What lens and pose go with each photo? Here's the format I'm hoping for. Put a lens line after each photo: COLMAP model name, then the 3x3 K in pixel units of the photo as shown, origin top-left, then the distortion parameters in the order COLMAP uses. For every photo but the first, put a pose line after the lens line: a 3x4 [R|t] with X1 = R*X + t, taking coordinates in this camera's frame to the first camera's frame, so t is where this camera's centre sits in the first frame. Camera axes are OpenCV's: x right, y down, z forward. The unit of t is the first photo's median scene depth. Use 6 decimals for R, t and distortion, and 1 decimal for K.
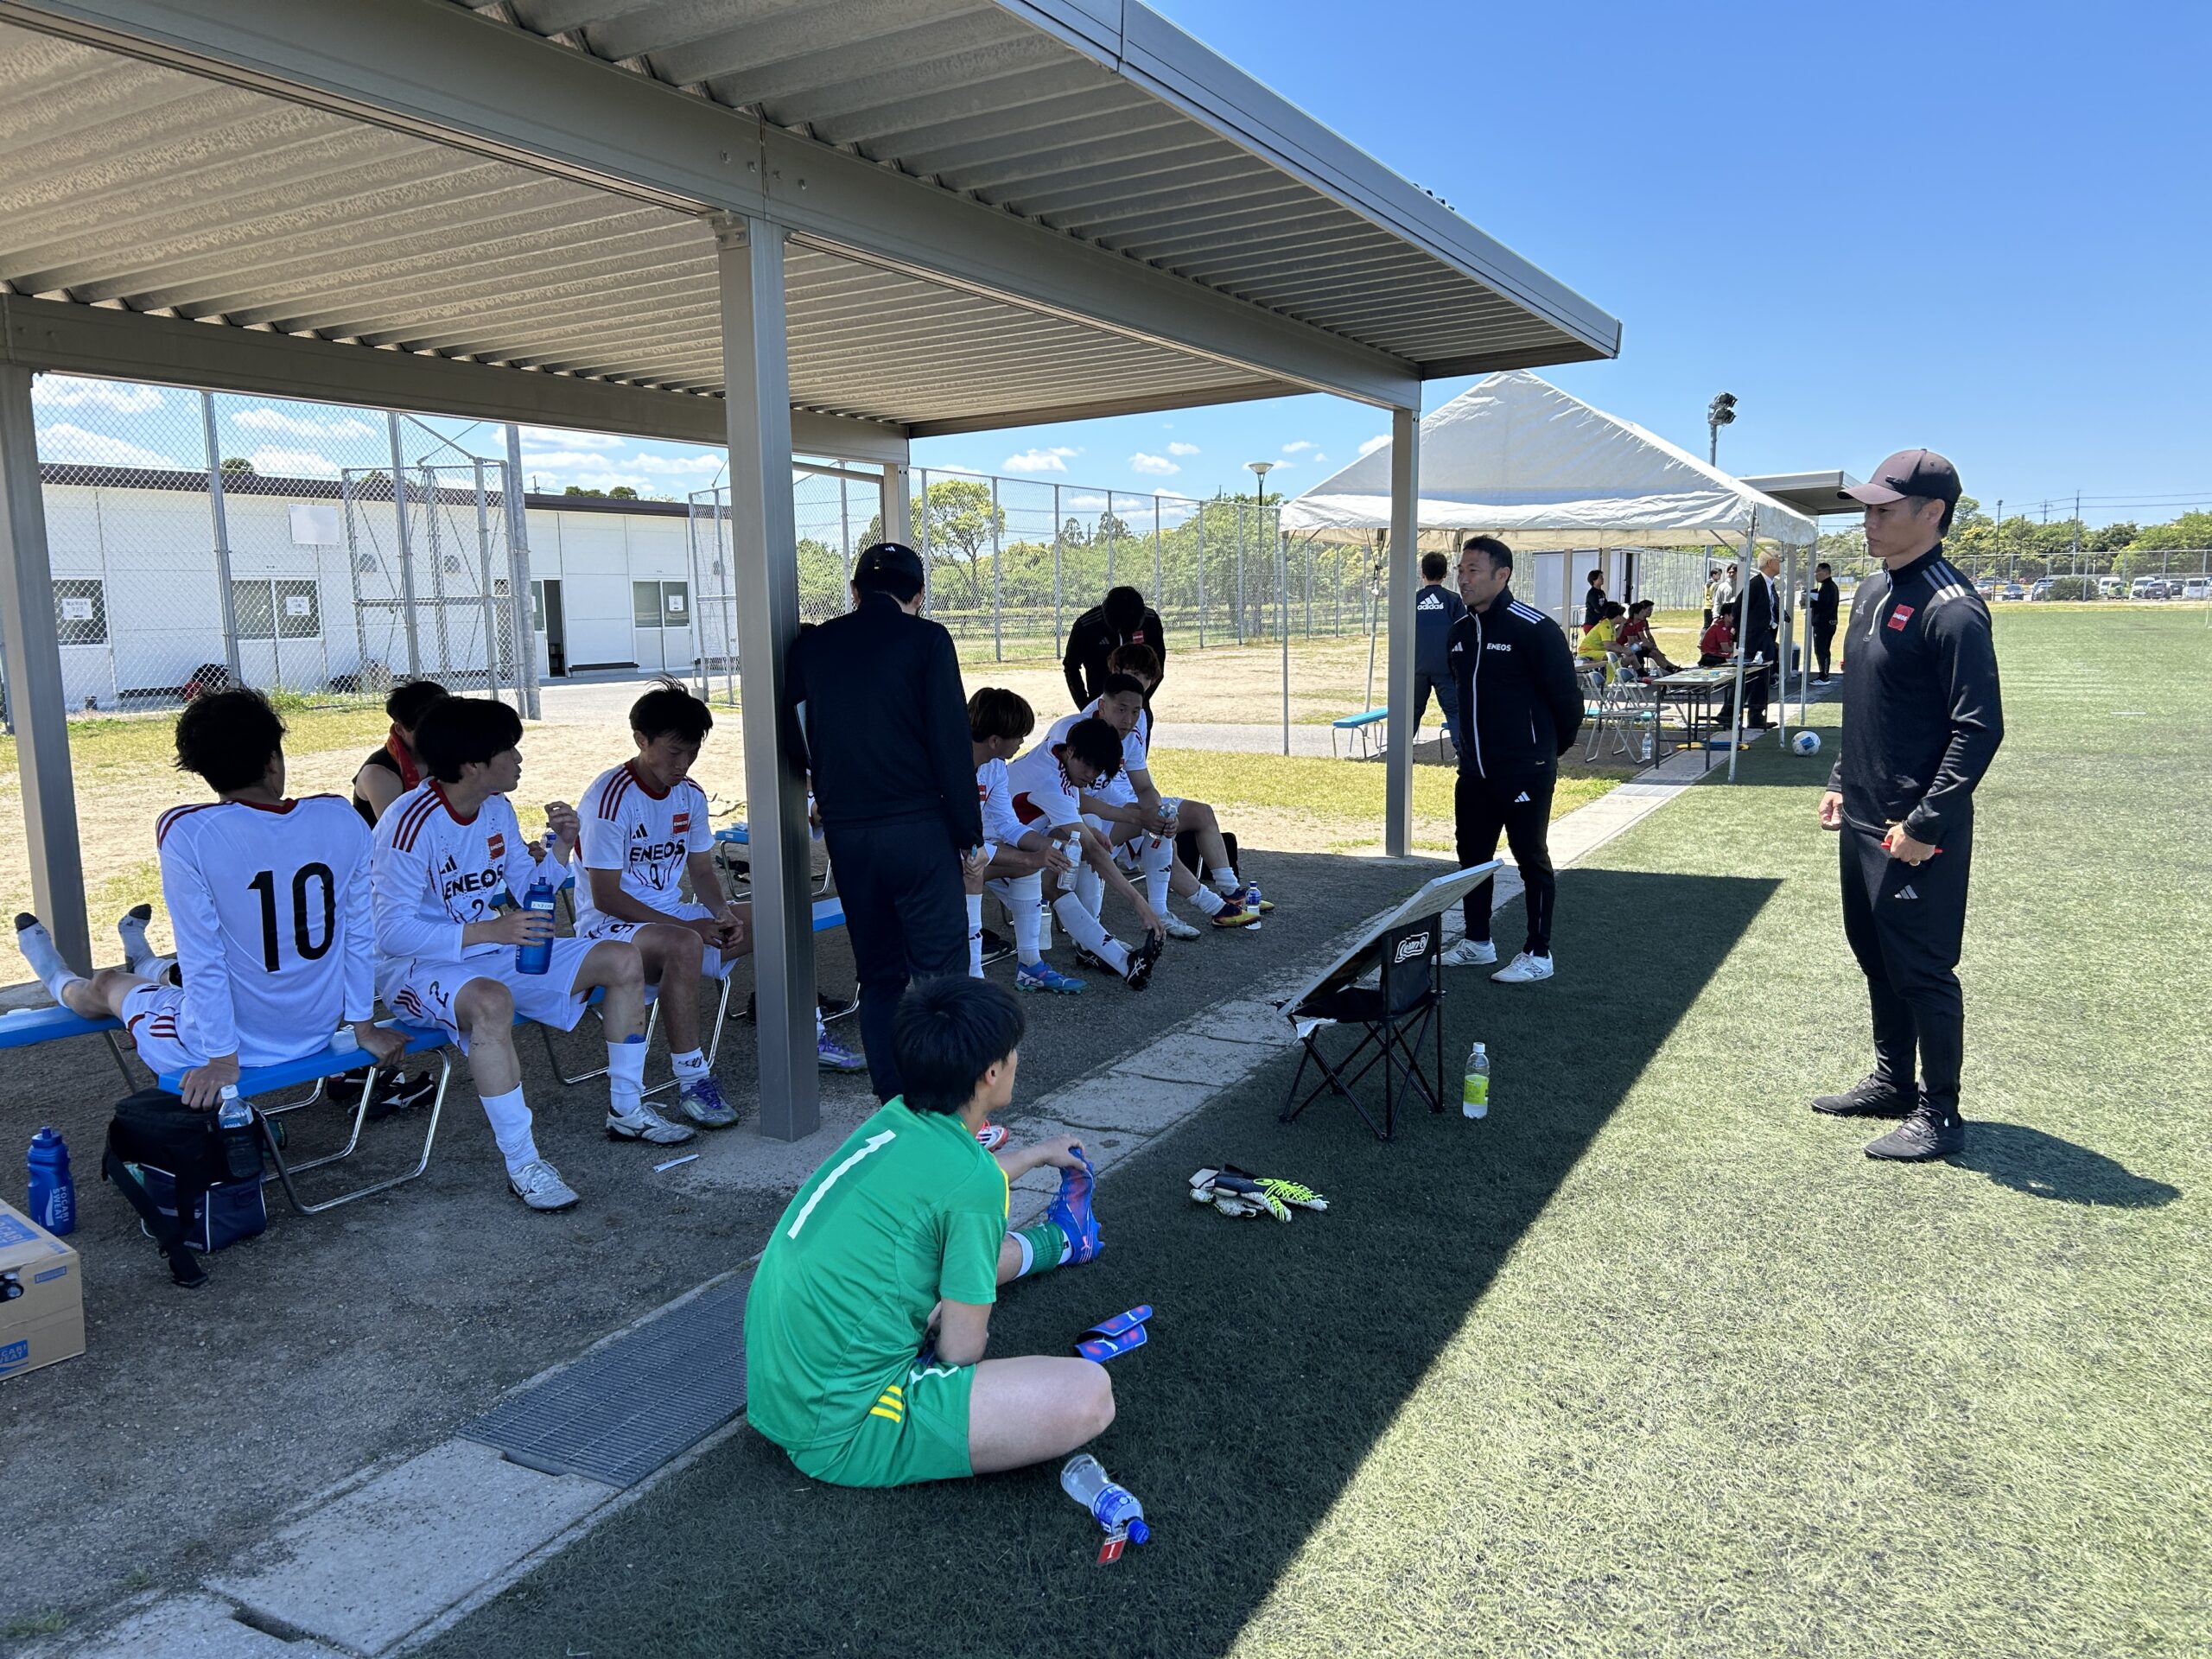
lens RADIAL K [[1650.6, 0, 1091.9], [0, 1650.6, 847.8], [0, 0, 1]] dist [0.047952, -0.049537]
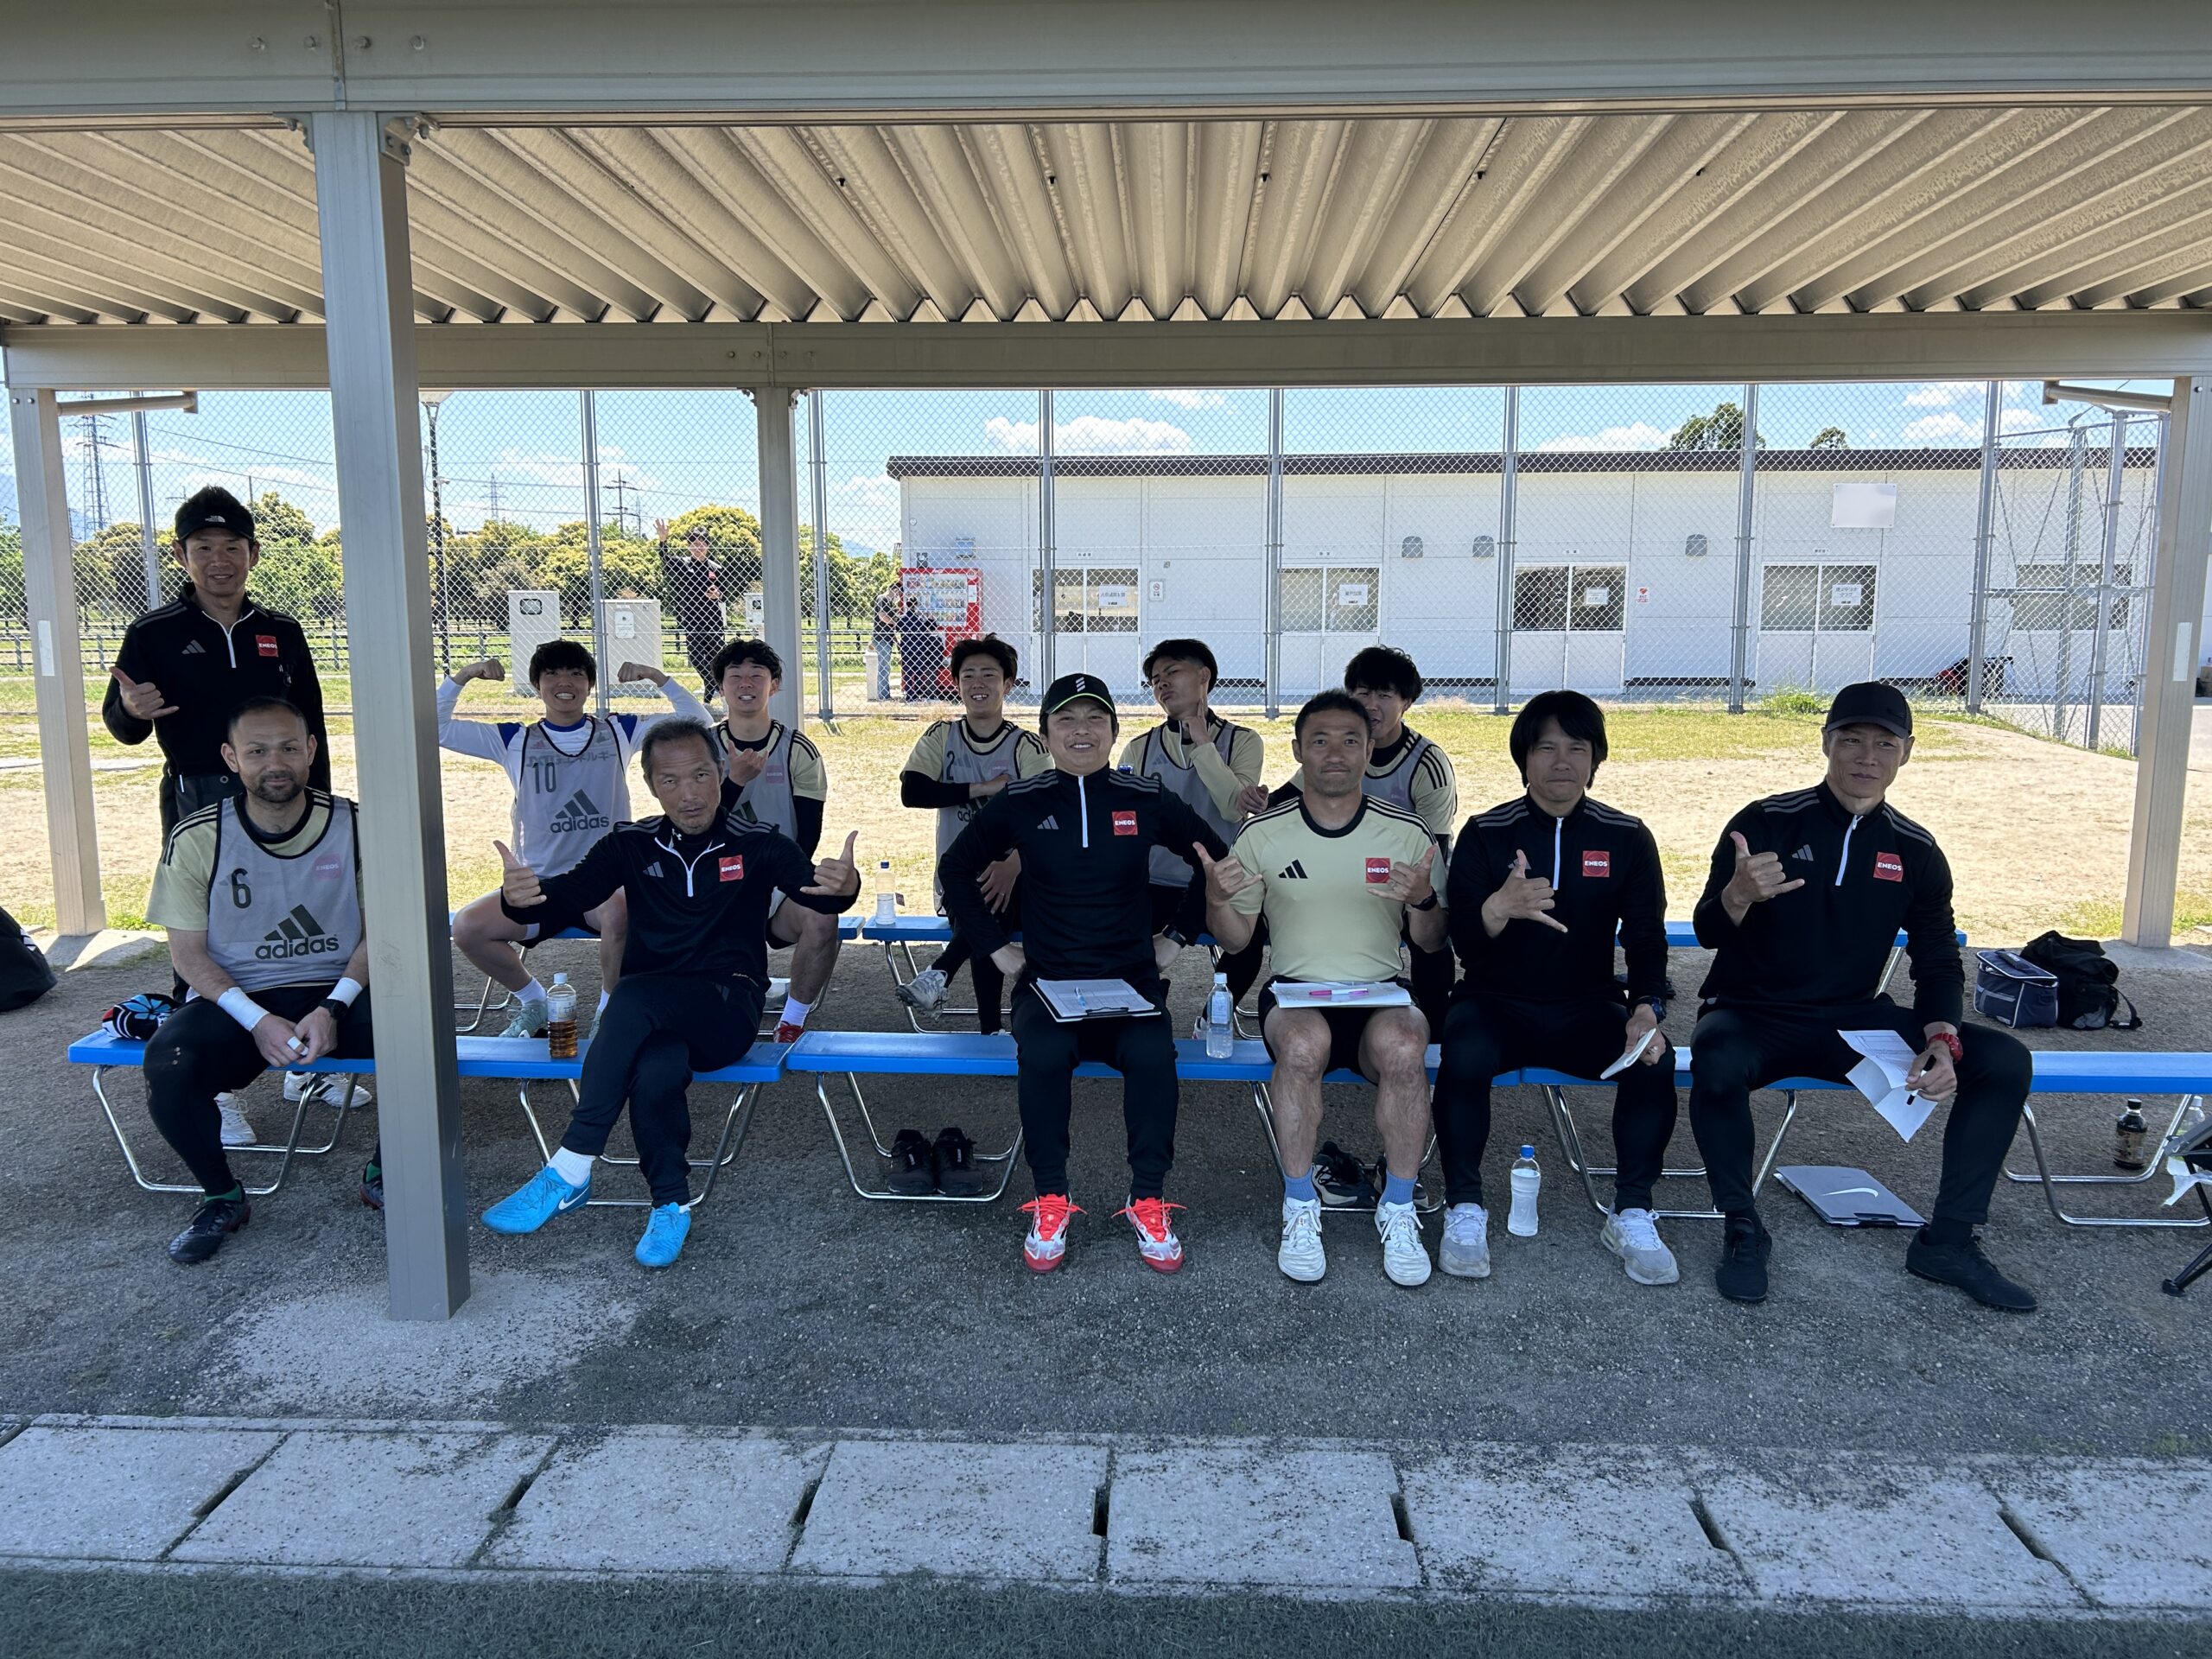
lens RADIAL K [[1650.6, 0, 1102.7], [0, 1650.6, 832.2], [0, 0, 1]] dist [0.047952, -0.049537]
pose [[0.432804, 0.140950, -0.890401, 0.484728], [-0.138656, 0.986357, 0.088742, -0.125663], [0.890761, 0.085051, 0.446443, 0.728749]]
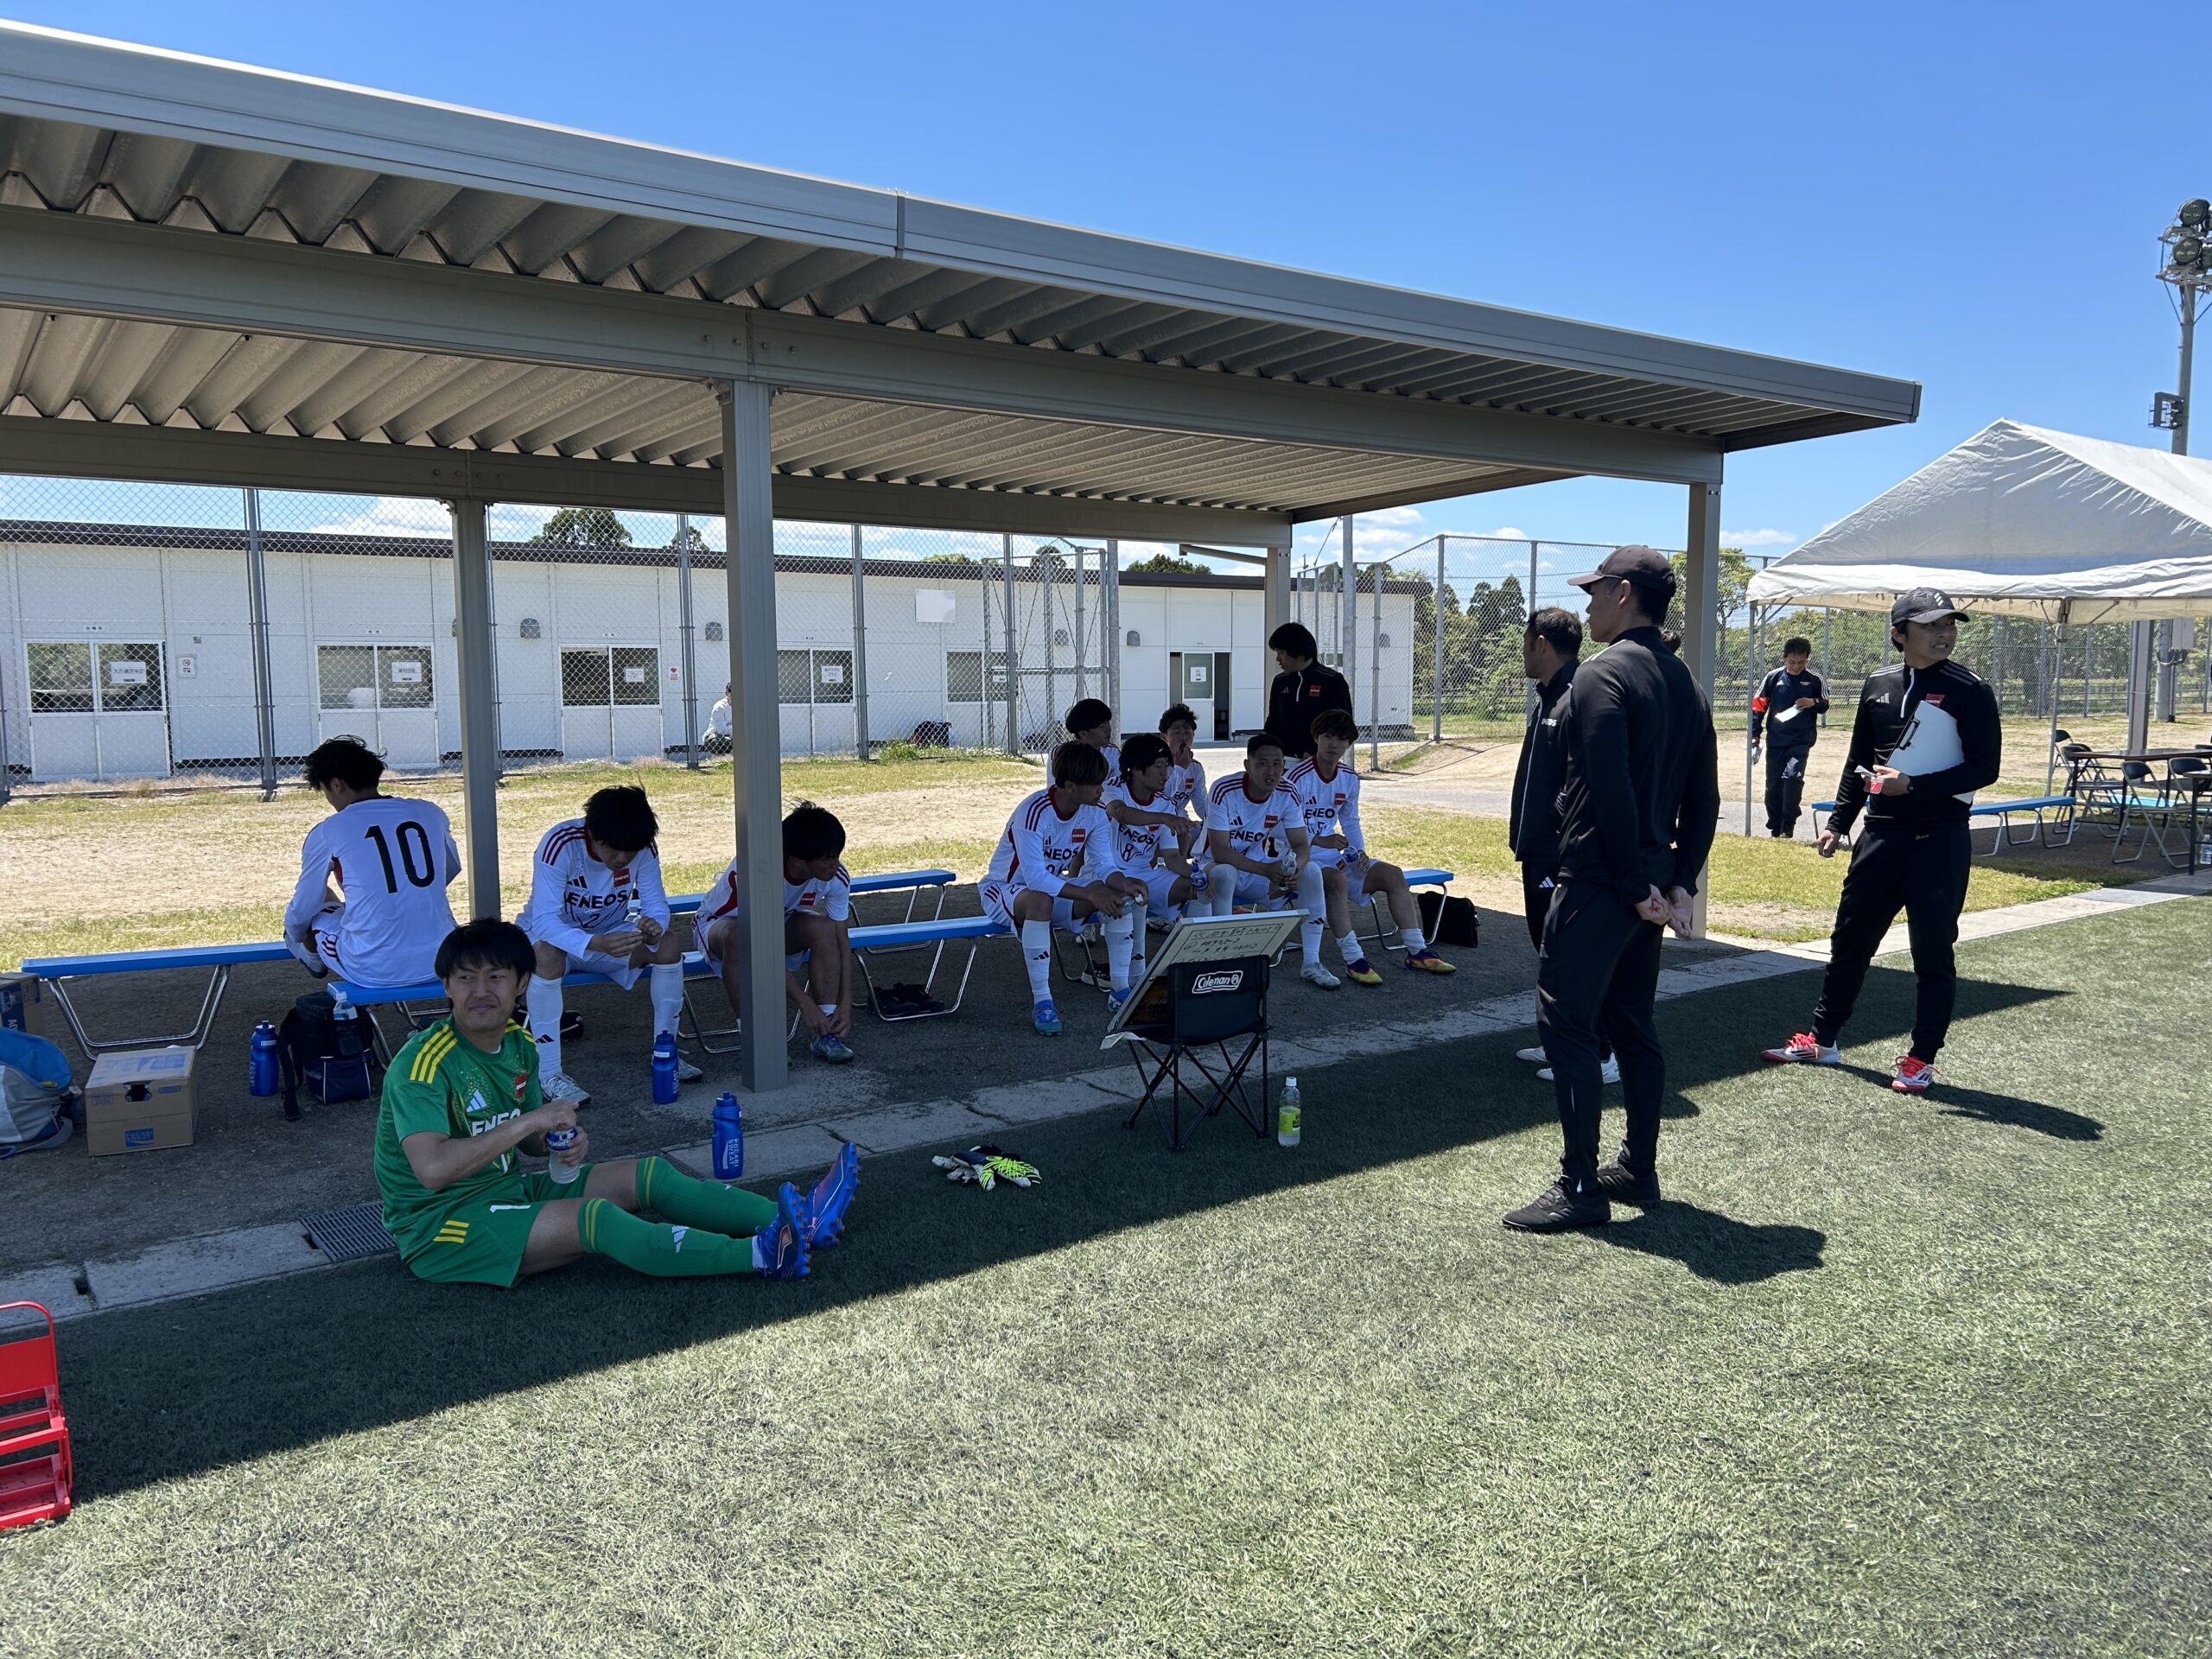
lens RADIAL K [[1650.6, 0, 1128.1], [0, 1650.6, 846.6], [0, 0, 1]] dist [0.047952, -0.049537]
pose [[0.905886, 0.054817, -0.419959, 0.471905], [-0.072492, 0.997024, -0.026230, 0.001675], [0.417272, 0.054205, 0.907164, -0.035180]]
